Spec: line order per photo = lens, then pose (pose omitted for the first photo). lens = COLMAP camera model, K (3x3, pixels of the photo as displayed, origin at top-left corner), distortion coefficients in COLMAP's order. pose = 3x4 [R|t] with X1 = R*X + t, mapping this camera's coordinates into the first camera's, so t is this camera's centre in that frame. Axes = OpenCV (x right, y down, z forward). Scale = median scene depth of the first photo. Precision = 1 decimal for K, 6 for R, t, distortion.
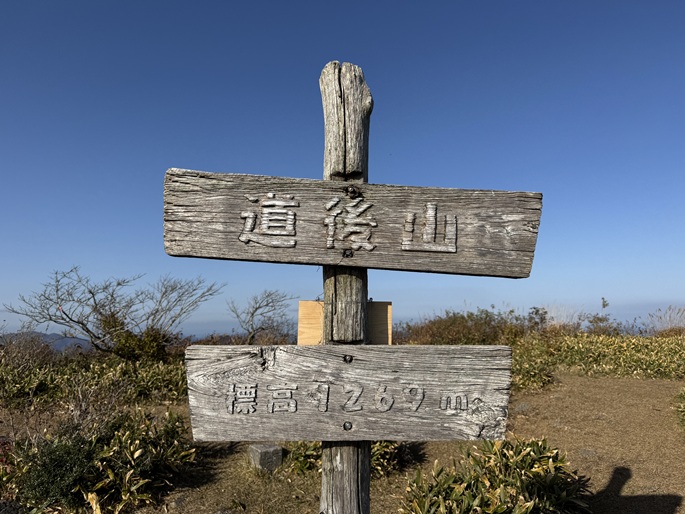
lens RADIAL K [[484.5, 0, 341.8], [0, 484.5, 258.6], [0, 0, 1]] dist [0.044451, -0.001858]
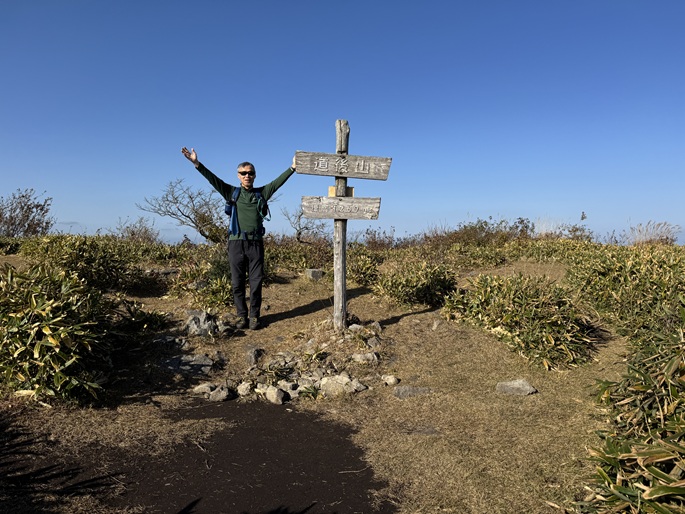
lens RADIAL K [[484.5, 0, 342.3], [0, 484.5, 261.7], [0, 0, 1]] dist [0.044451, -0.001858]
pose [[0.997463, 0.024361, -0.066886, 0.299826], [-0.012552, 0.985088, 0.171596, 0.019910], [0.070069, -0.170321, 0.982894, -2.954230]]
